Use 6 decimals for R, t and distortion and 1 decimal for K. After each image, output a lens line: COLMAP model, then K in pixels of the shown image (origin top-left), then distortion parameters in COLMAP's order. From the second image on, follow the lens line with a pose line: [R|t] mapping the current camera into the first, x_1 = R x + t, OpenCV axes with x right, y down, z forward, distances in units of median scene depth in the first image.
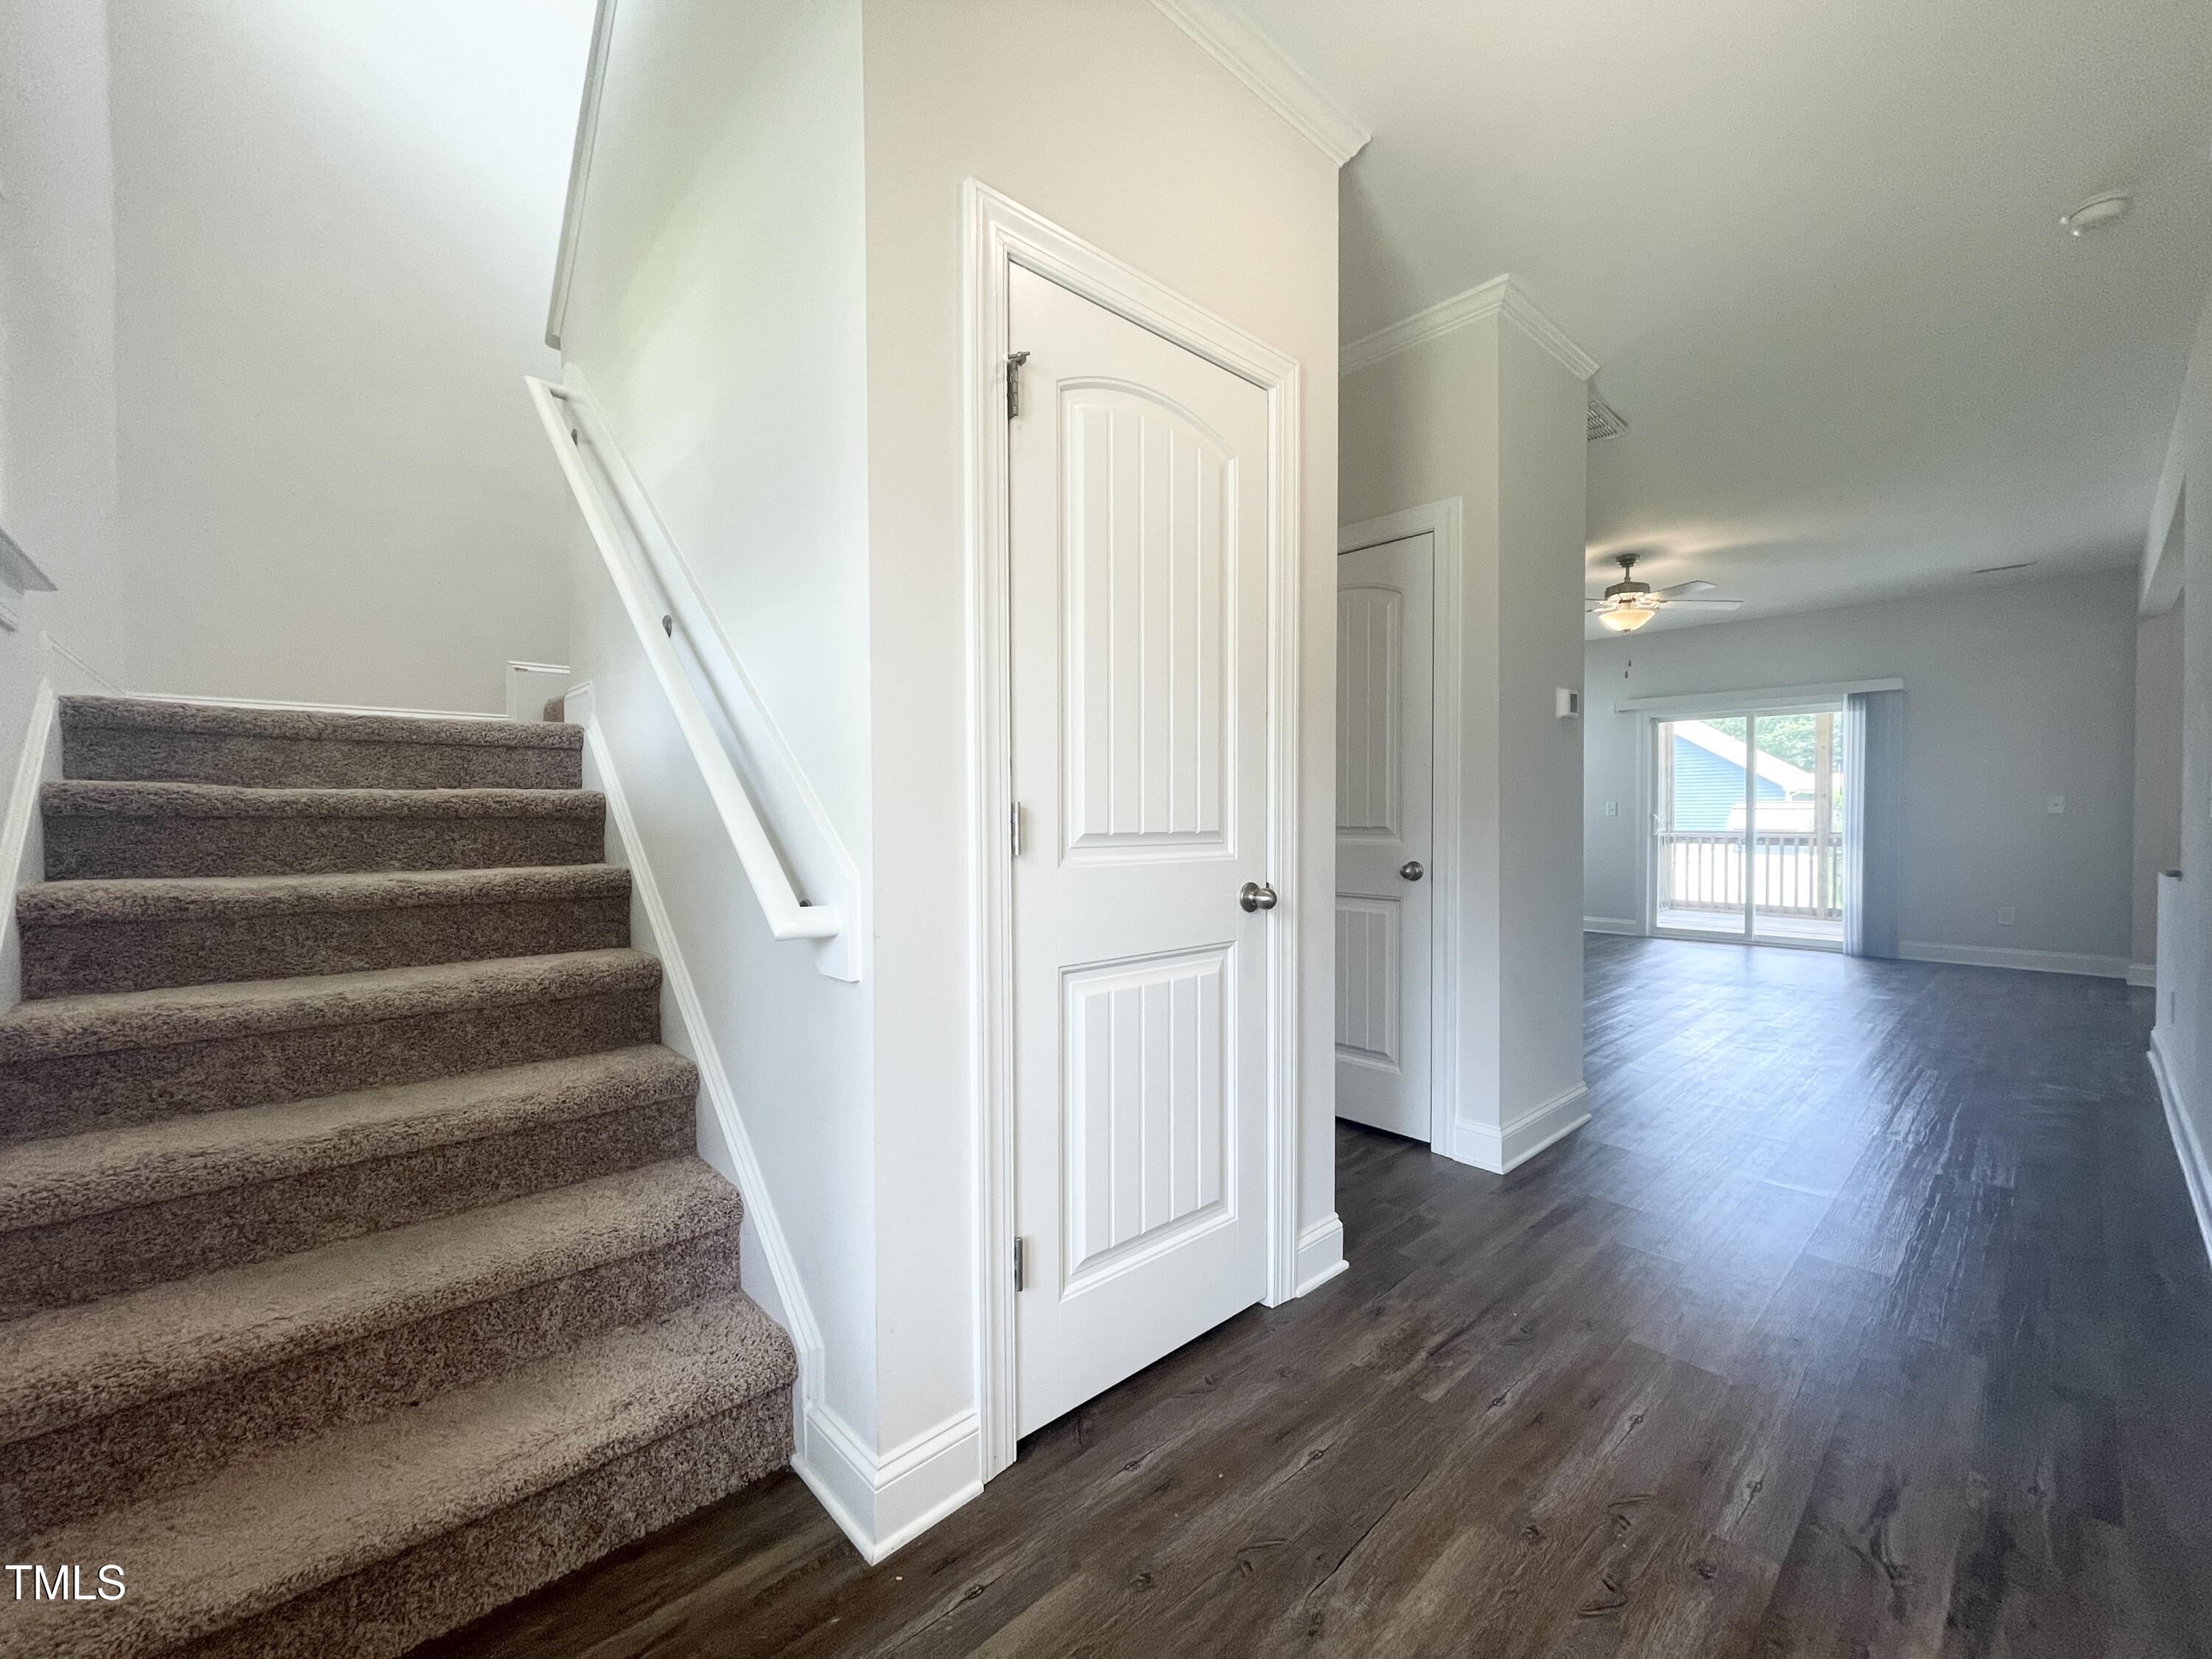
lens RADIAL K [[879.1, 0, 1101.7], [0, 879.1, 832.6], [0, 0, 1]] dist [0.001857, -0.004098]
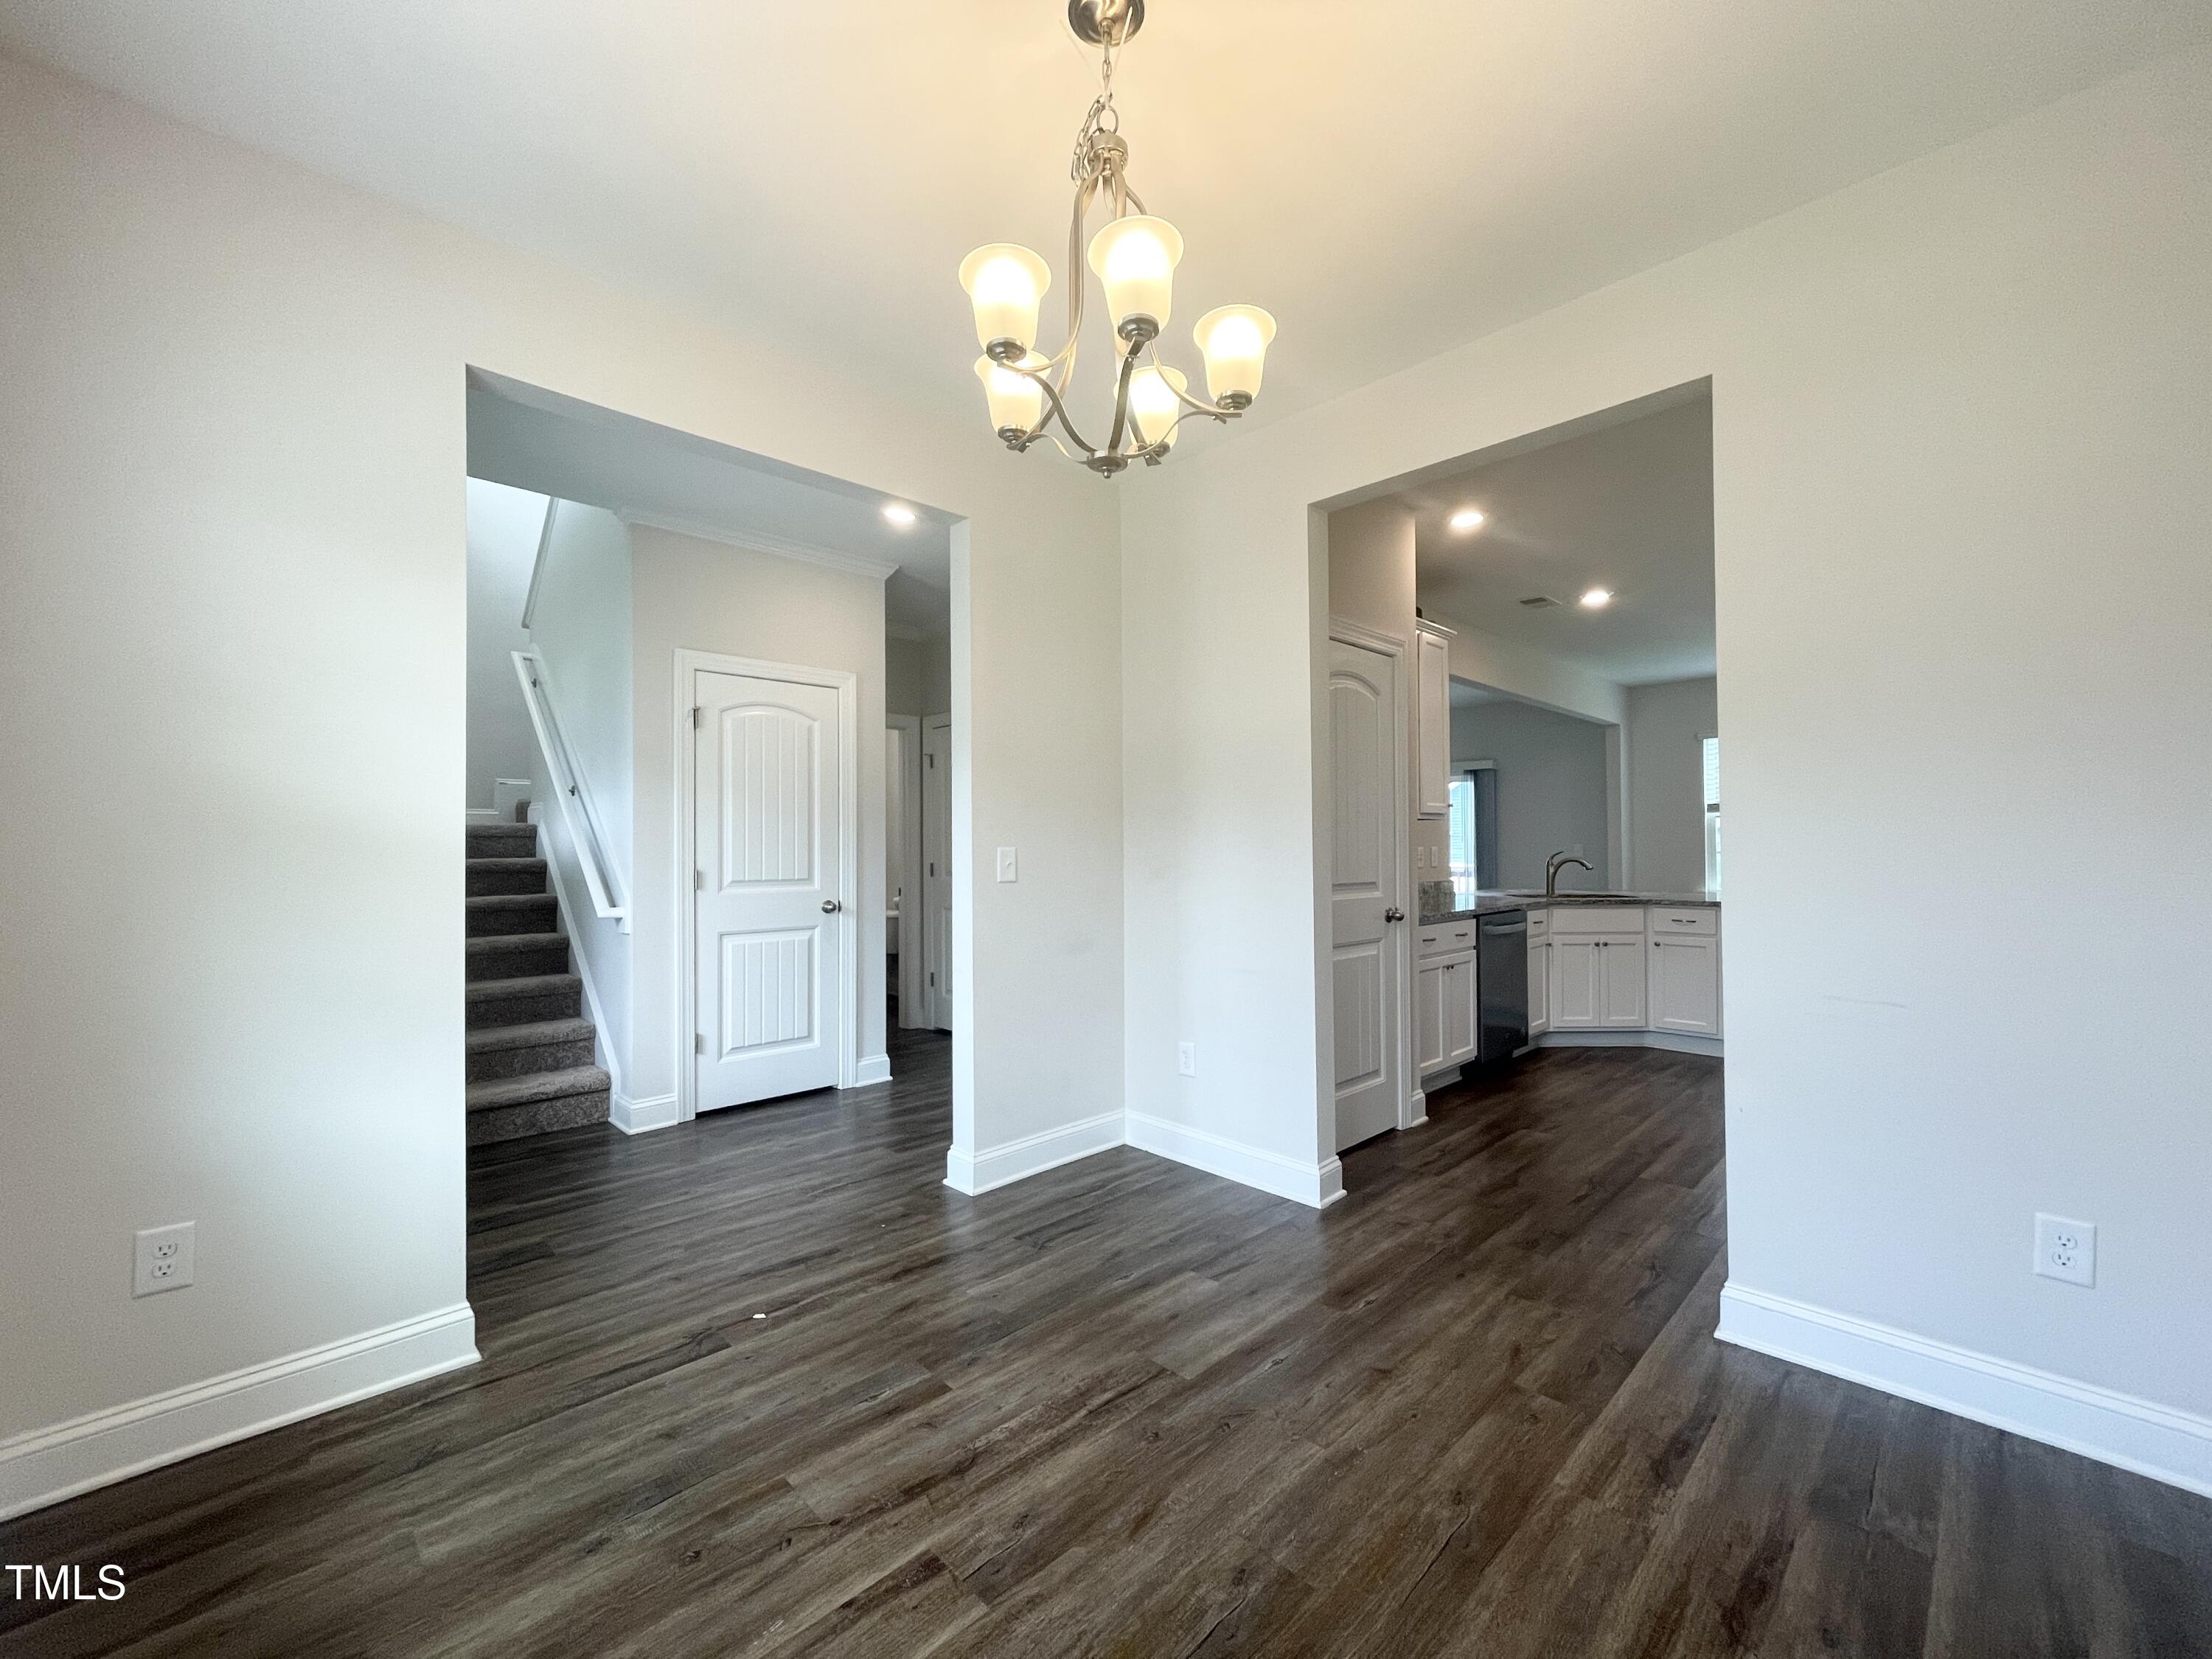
lens RADIAL K [[879.1, 0, 1101.7], [0, 879.1, 832.6], [0, 0, 1]] dist [0.001857, -0.004098]
pose [[0.999577, -0.001255, 0.029054, 0.891464], [0.002286, 0.999367, -0.035495, -0.040530], [-0.028991, 0.035547, 0.998947, -1.451611]]
